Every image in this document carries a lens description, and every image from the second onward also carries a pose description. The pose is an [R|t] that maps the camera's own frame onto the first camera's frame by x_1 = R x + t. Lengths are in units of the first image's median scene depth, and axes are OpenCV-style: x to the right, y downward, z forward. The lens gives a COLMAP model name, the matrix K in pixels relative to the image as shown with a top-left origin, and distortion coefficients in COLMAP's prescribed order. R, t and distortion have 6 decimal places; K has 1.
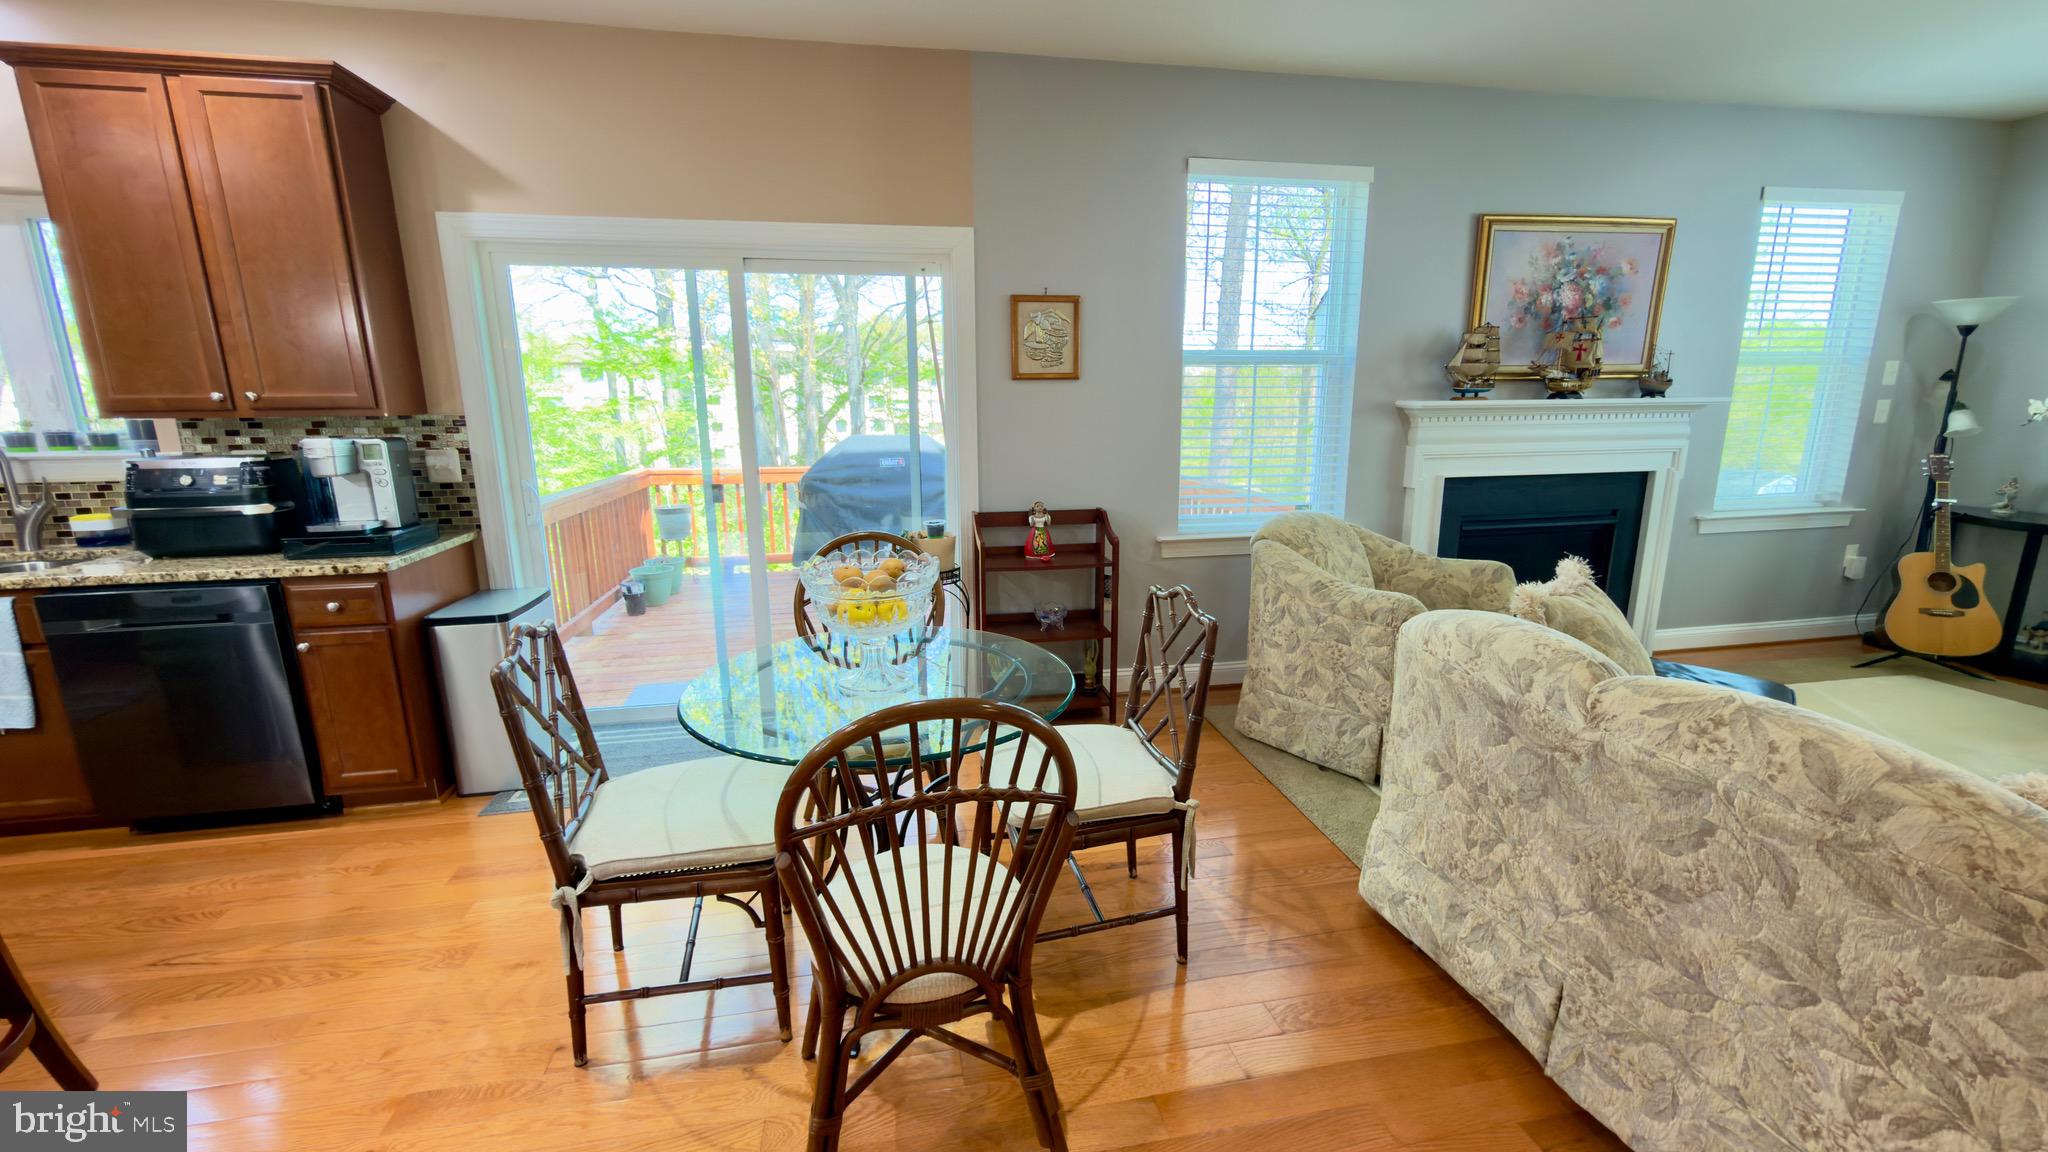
lens RADIAL K [[820.2, 0, 1024.2], [0, 820.2, 573.4], [0, 0, 1]] dist [0.000389, 0.000075]
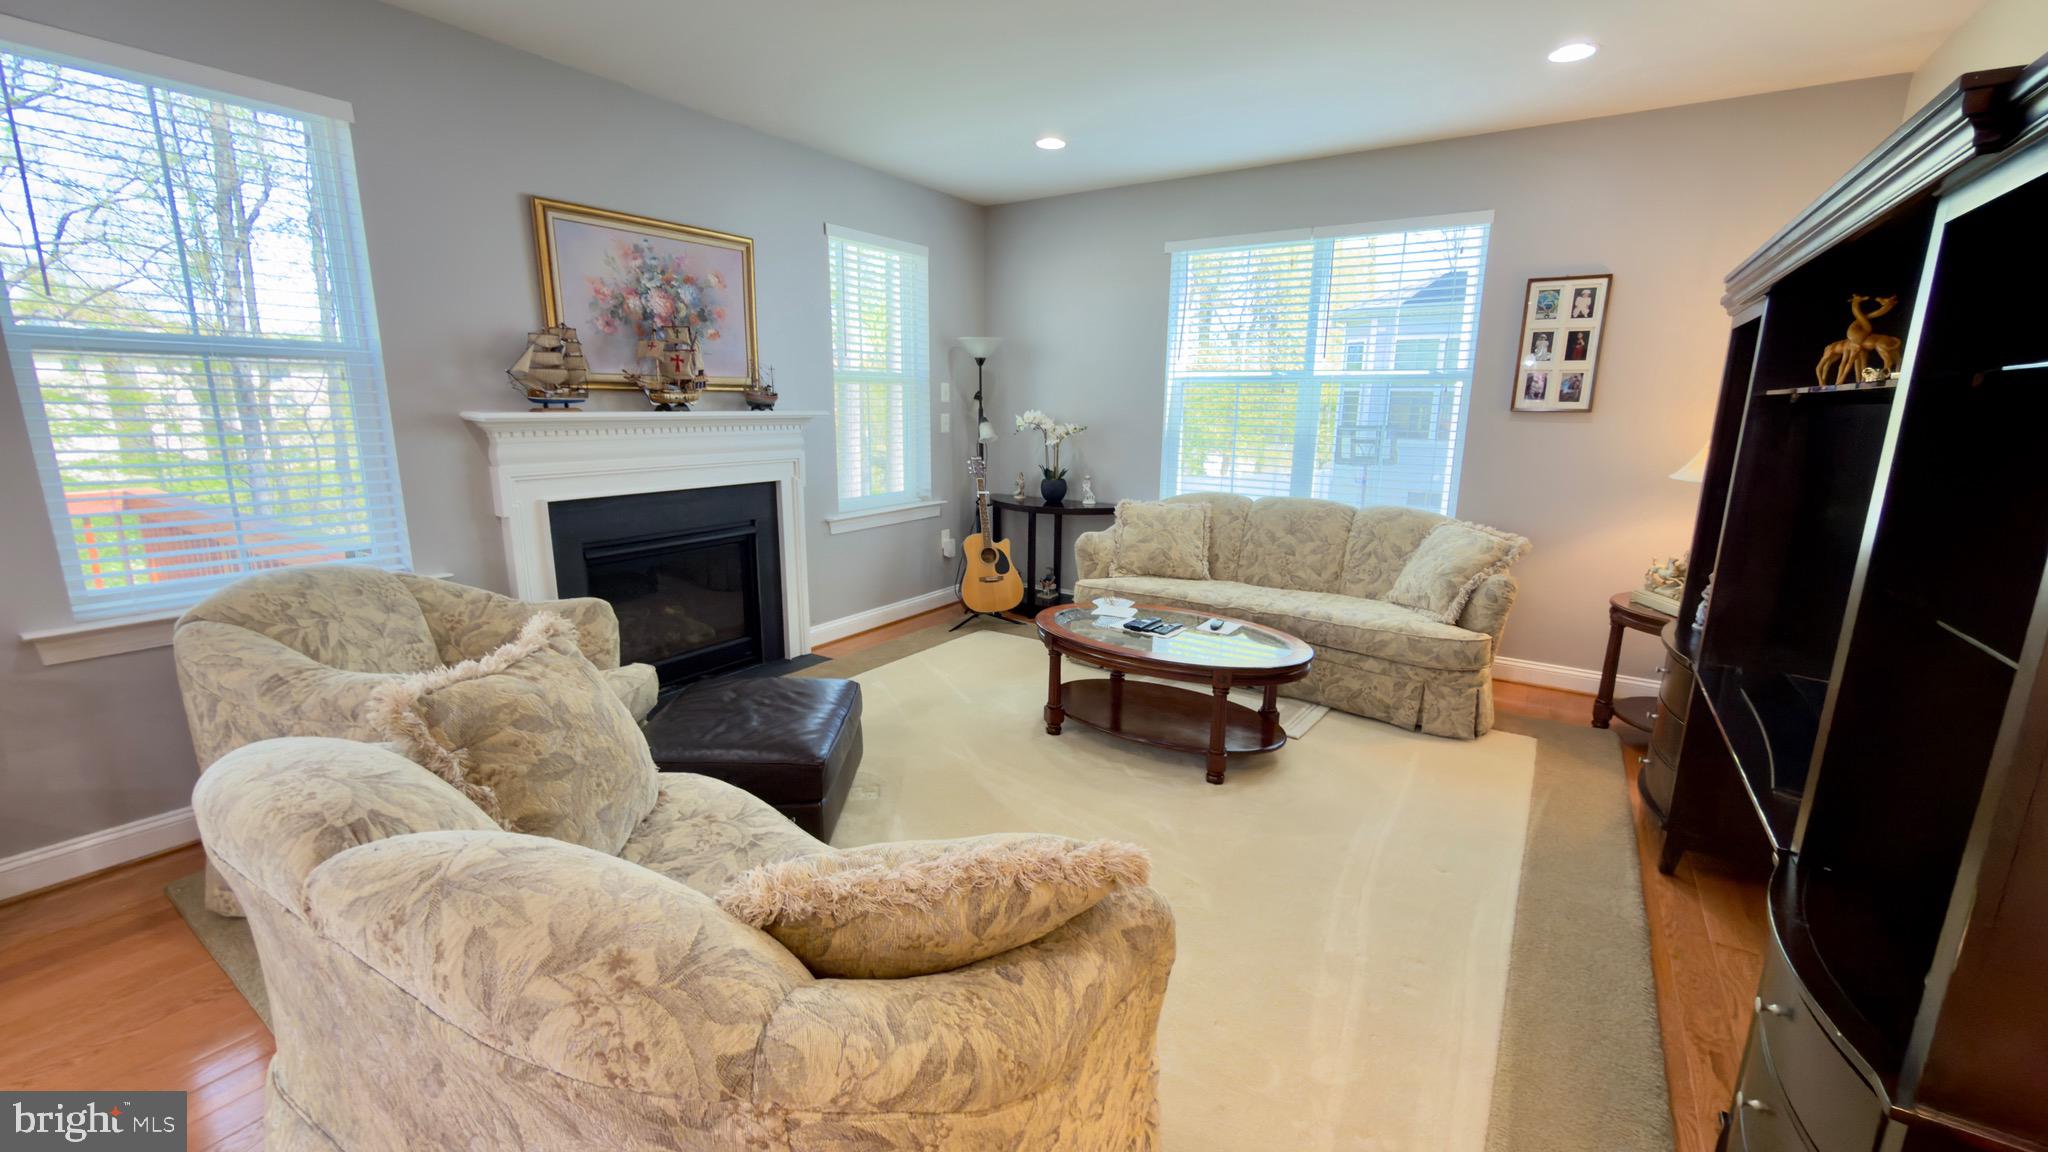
lens RADIAL K [[820.2, 0, 1020.5], [0, 820.2, 576.5], [0, 0, 1]] dist [0.000389, 0.000075]
pose [[0.699465, -0.132112, 0.702350, 0.248022], [0.132986, 0.989661, 0.053716, -0.020302], [-0.702185, 0.055830, 0.709802, 0.050332]]
